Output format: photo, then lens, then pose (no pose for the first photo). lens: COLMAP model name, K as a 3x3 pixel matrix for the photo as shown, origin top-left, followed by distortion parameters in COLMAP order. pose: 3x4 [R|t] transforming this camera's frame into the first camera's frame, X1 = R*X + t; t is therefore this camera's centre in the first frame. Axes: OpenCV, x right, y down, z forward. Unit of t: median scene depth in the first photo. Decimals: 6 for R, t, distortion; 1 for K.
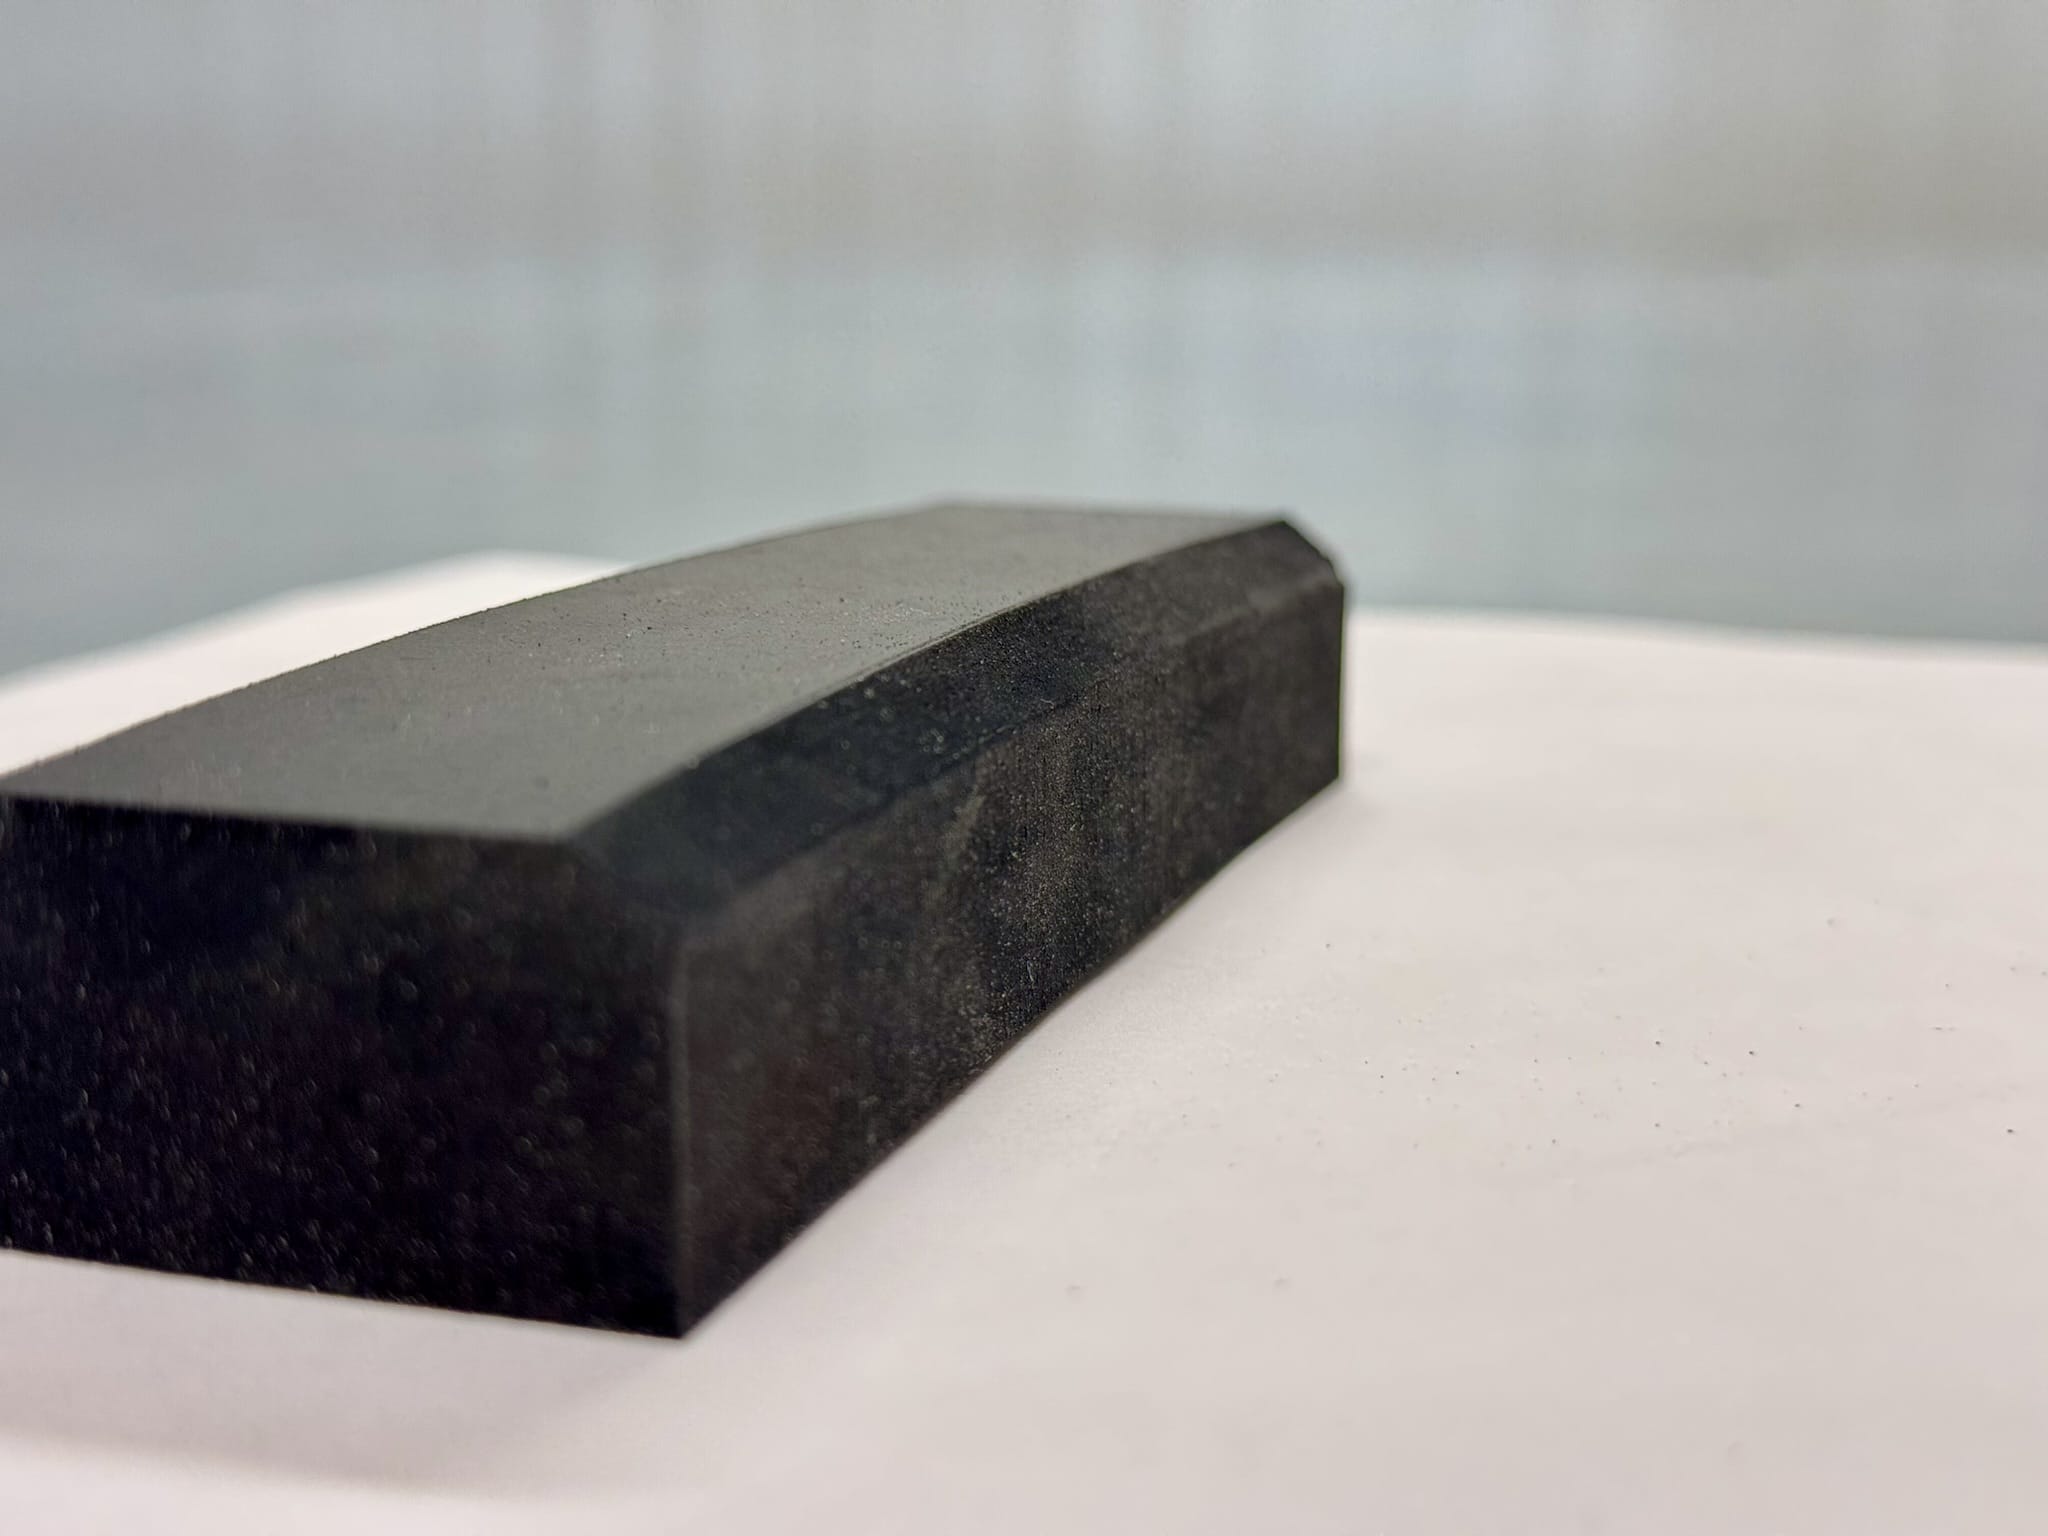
lens RADIAL K [[2953.2, 0, 1021.0], [0, 2953.2, 767.1], [0, 0, 1]] dist [-0.025310, 0.000000]
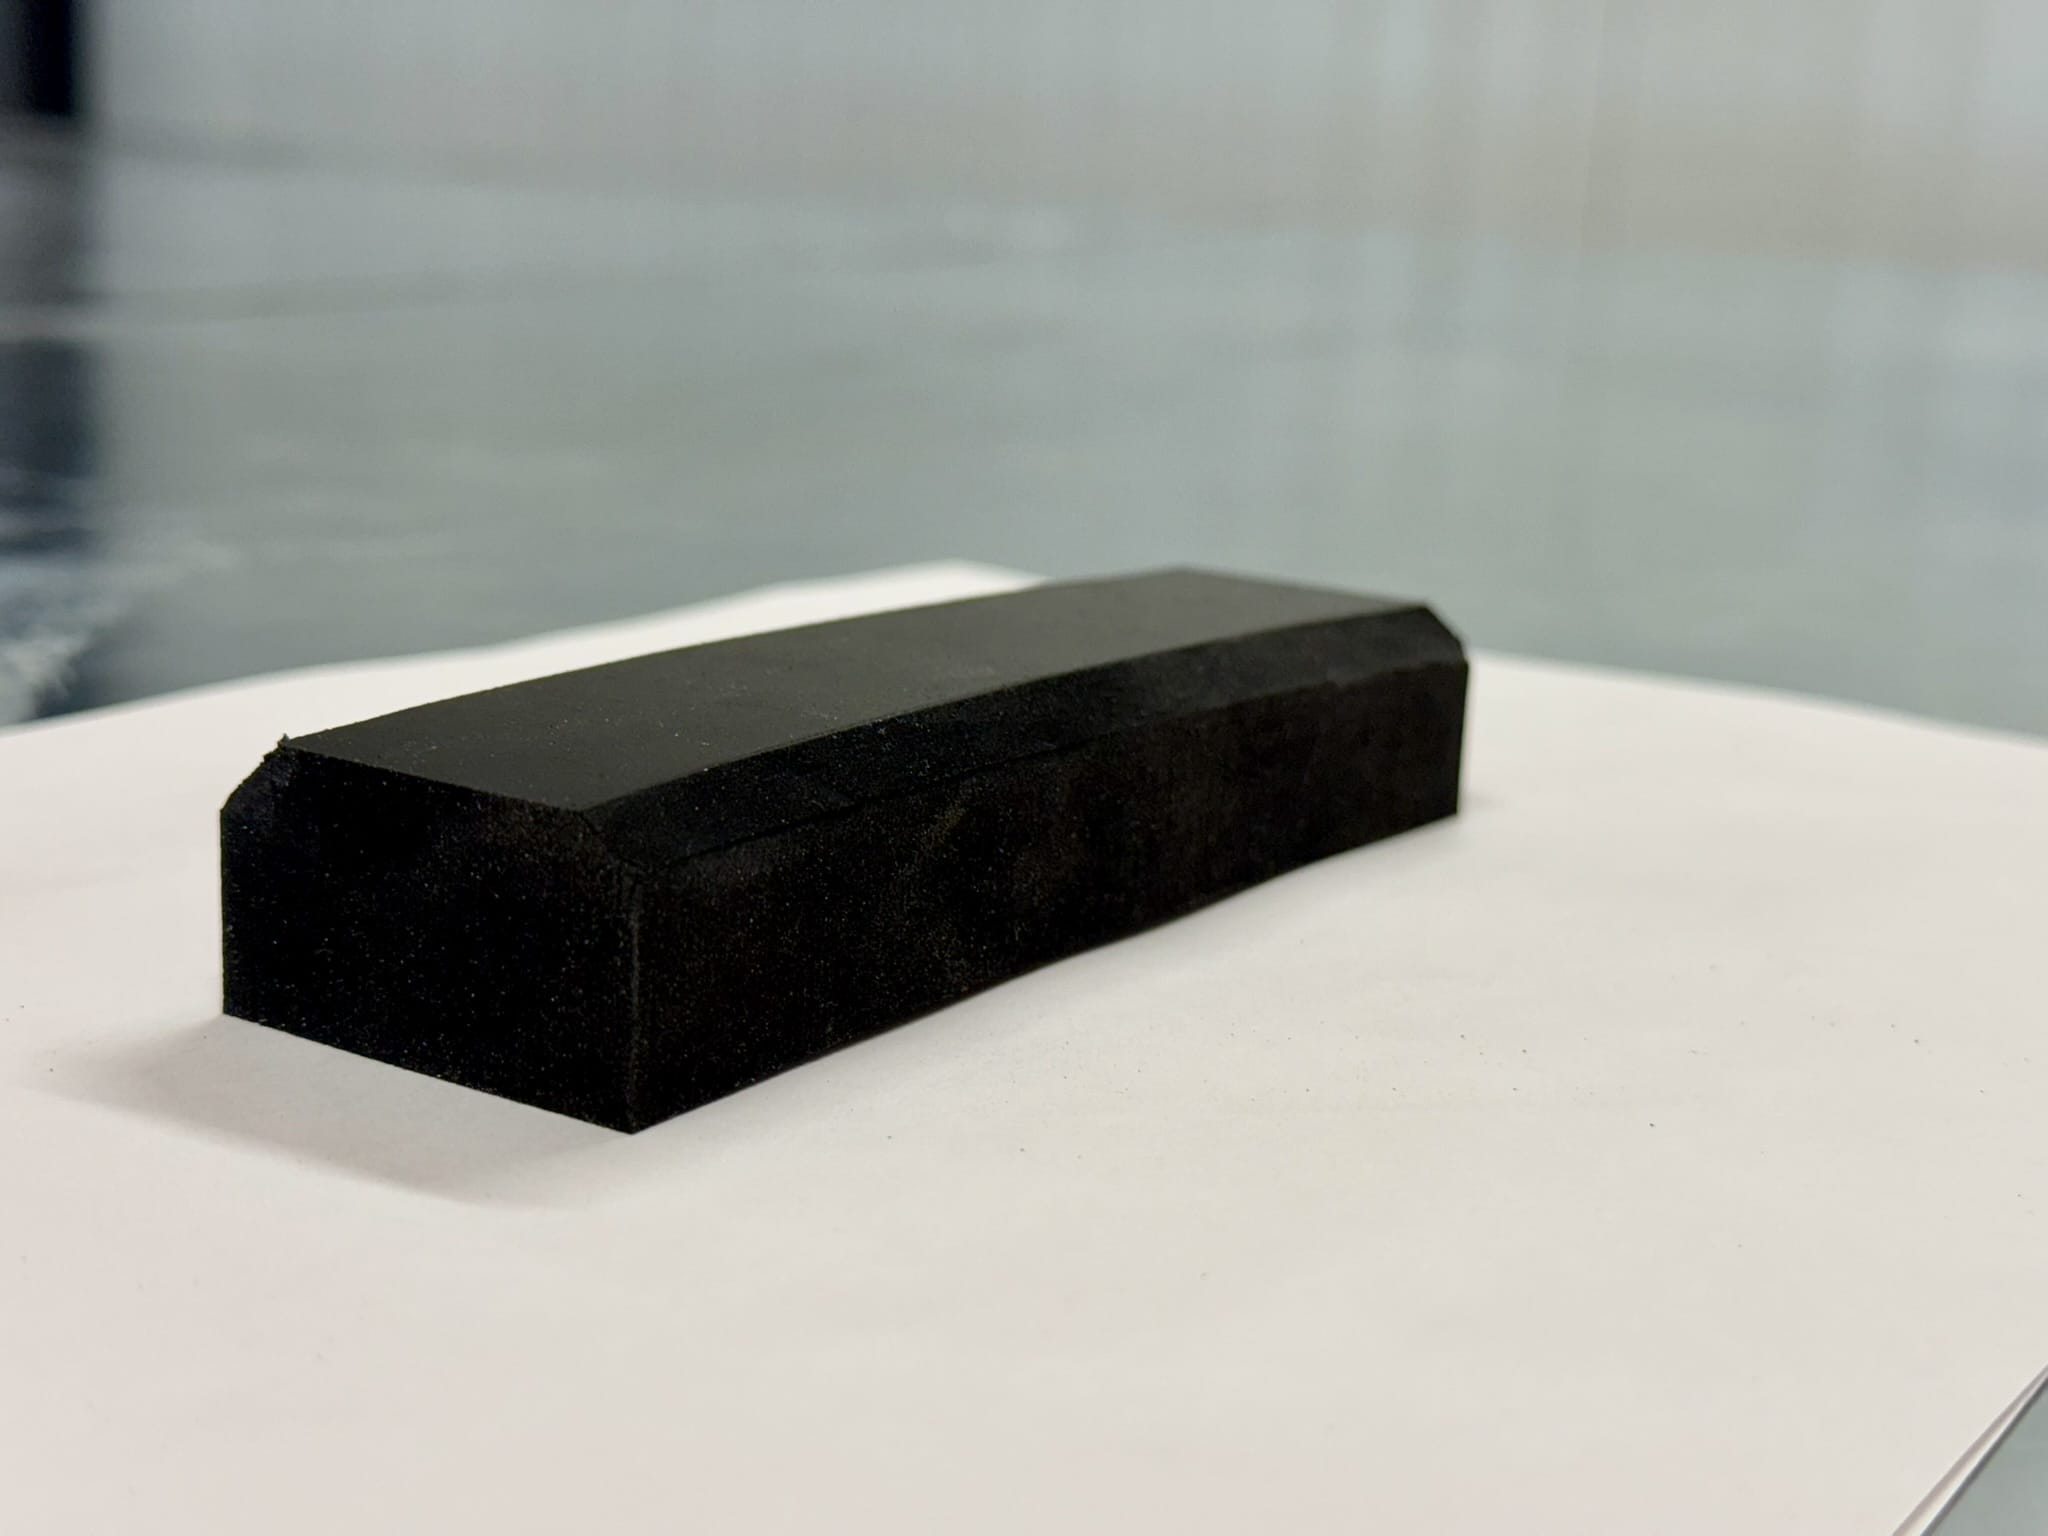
lens RADIAL K [[2953.2, 0, 1026.5], [0, 2953.2, 769.7], [0, 0, 1]] dist [-0.025310, 0.000000]
pose [[0.960691, 0.098311, -0.259632, 0.398652], [-0.093581, 0.995143, 0.030547, -0.057099], [0.261374, -0.005049, 0.965224, -0.395723]]
